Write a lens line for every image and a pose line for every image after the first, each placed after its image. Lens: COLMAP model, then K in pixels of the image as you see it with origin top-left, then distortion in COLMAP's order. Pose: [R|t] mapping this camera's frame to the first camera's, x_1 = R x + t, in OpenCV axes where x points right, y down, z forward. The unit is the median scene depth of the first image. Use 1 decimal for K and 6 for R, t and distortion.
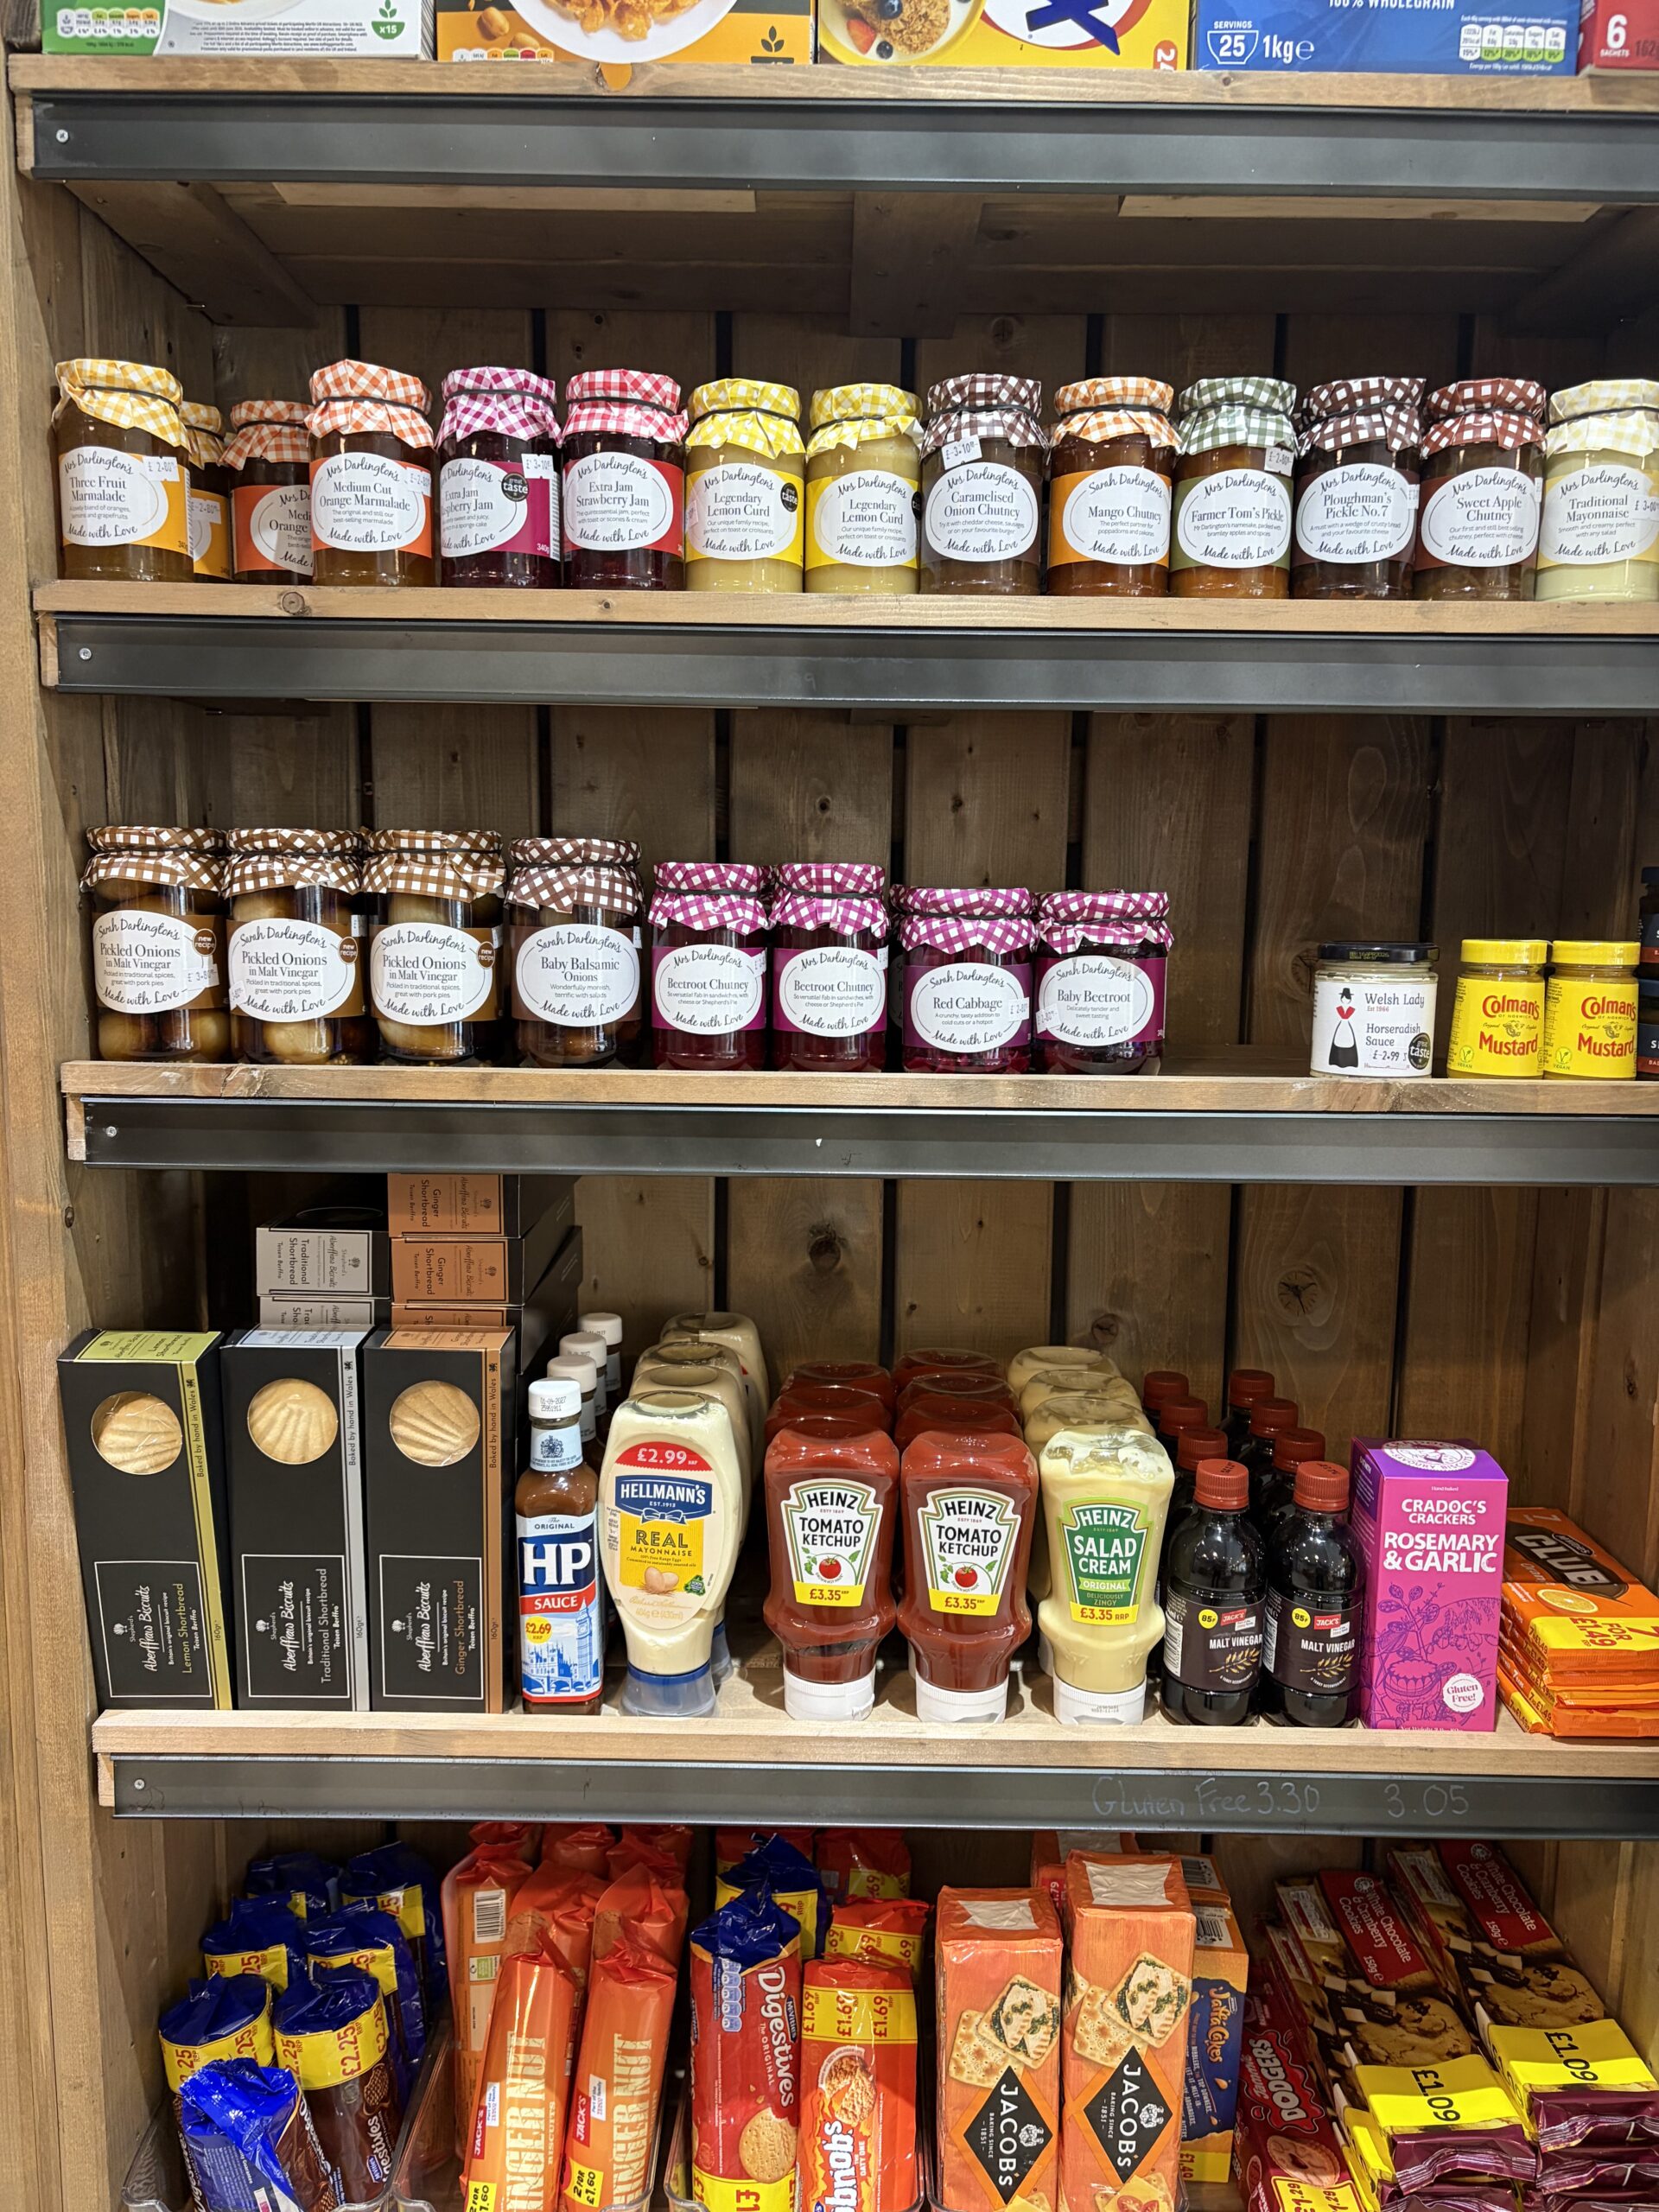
lens RADIAL K [[1683.4, 0, 816.8], [0, 1683.4, 1101.2], [0, 0, 1]] dist [0.062683, -0.076276]
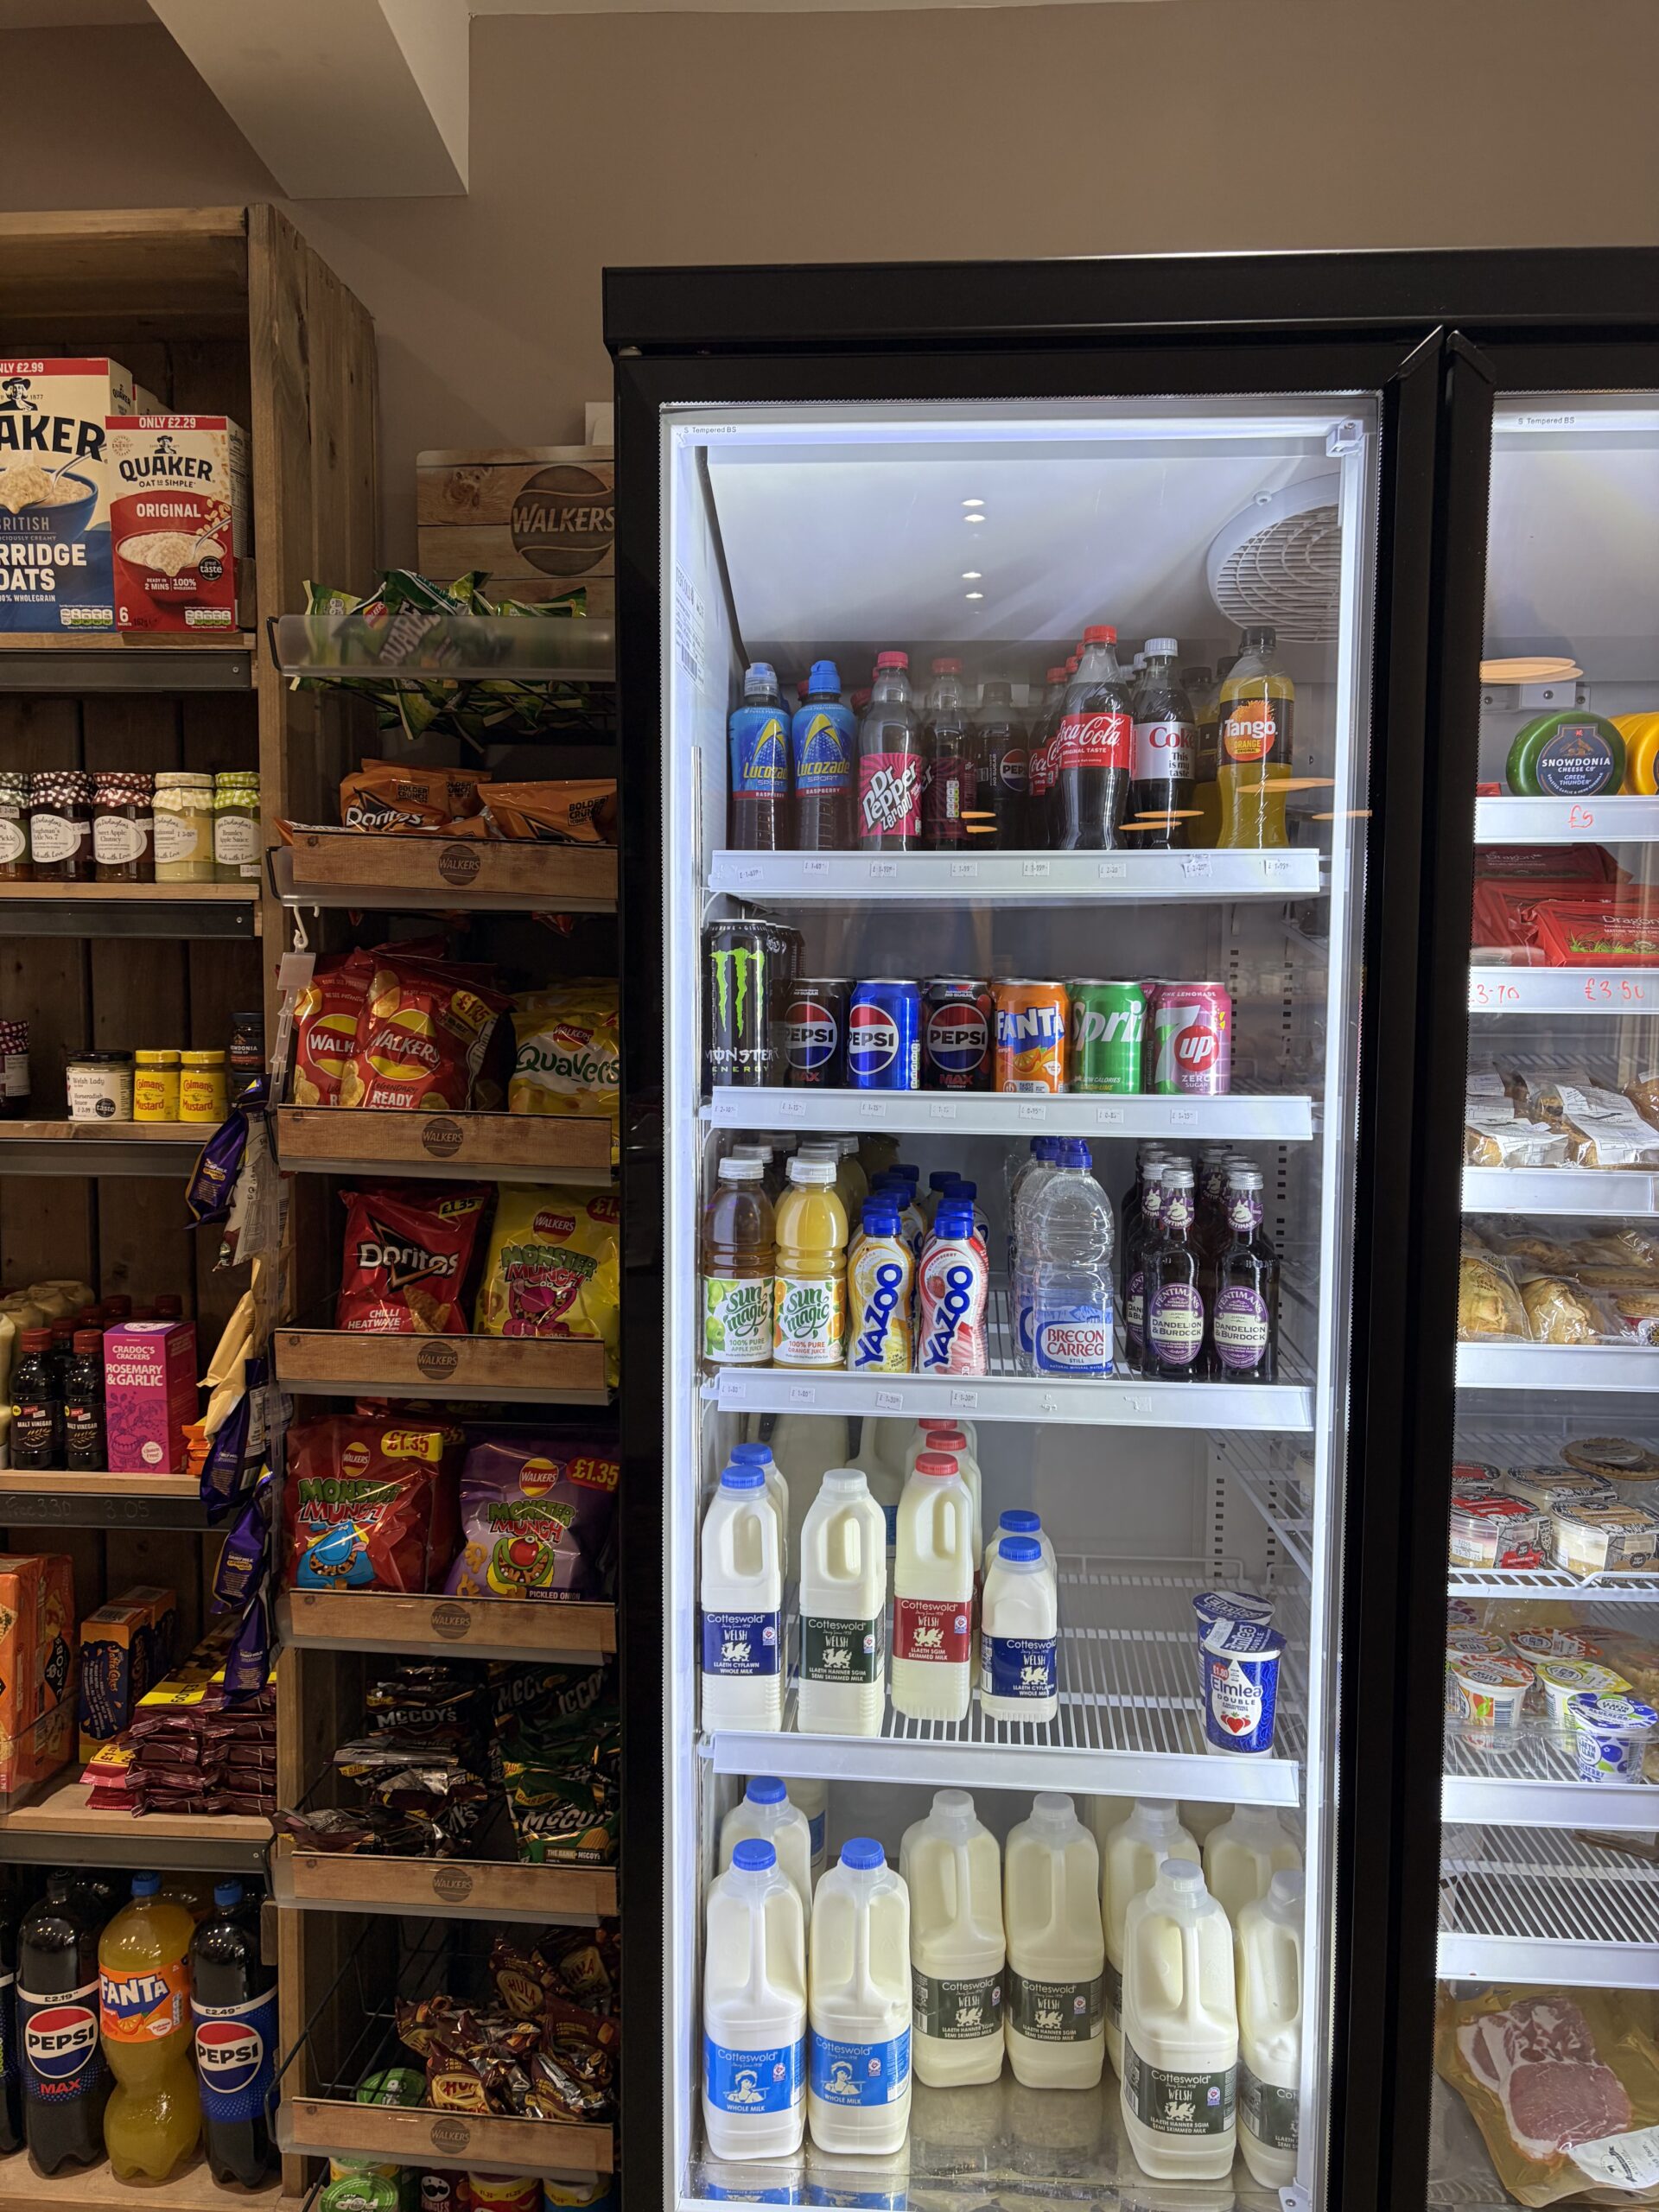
lens RADIAL K [[1683.4, 0, 816.8], [0, 1683.4, 1101.2], [0, 0, 1]] dist [0.062683, -0.076276]
pose [[0.997079, 0.002780, -0.076321, 1.266054], [-0.006928, 0.998510, -0.054132, 0.059837], [0.076057, 0.054503, 0.995613, -0.831946]]
